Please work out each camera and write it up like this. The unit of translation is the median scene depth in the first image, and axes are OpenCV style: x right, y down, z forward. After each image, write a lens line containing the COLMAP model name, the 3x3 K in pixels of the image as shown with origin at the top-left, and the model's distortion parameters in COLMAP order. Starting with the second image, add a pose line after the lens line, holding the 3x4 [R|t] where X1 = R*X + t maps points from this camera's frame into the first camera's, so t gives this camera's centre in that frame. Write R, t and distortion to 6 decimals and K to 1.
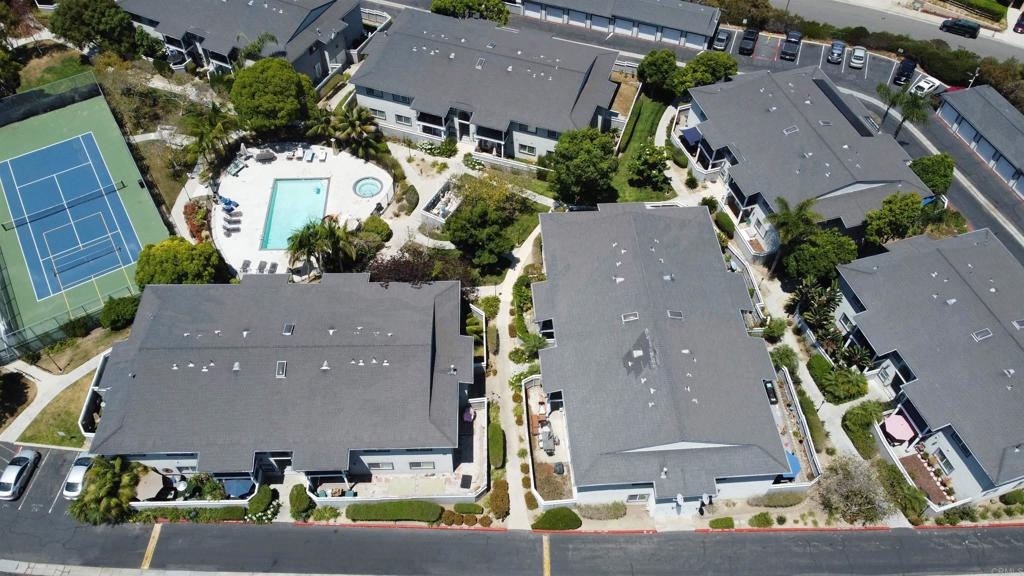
lens RADIAL K [[770.6, 0, 510.1], [0, 770.6, 287.0], [0, 0, 1]] dist [-0.001128, -0.002585]
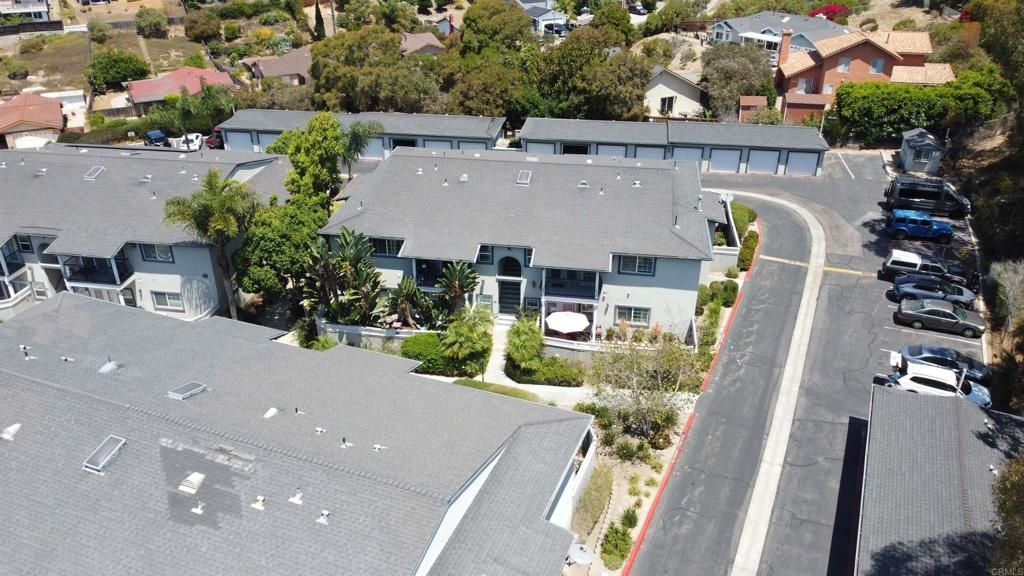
lens RADIAL K [[770.6, 0, 510.7], [0, 770.6, 292.2], [0, 0, 1]] dist [-0.001128, -0.002585]
pose [[0.432822, -0.433345, 0.790492, -0.023737], [0.707022, 0.707191, 0.000560, 0.102252], [-0.559272, 0.558653, 0.612472, 0.479605]]
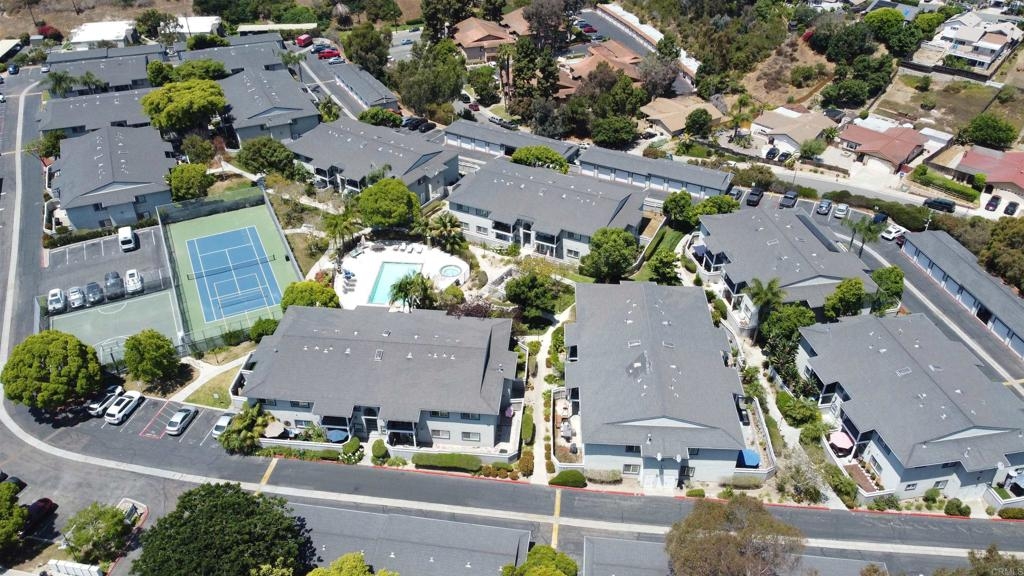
lens RADIAL K [[770.6, 0, 510.7], [0, 770.6, 287.3], [0, 0, 1]] dist [-0.001128, -0.002585]
pose [[0.993097, 0.062672, -0.099145, 0.054915], [-0.087894, 0.957348, -0.275246, 0.269774], [0.077666, 0.282060, 0.956248, -0.270466]]
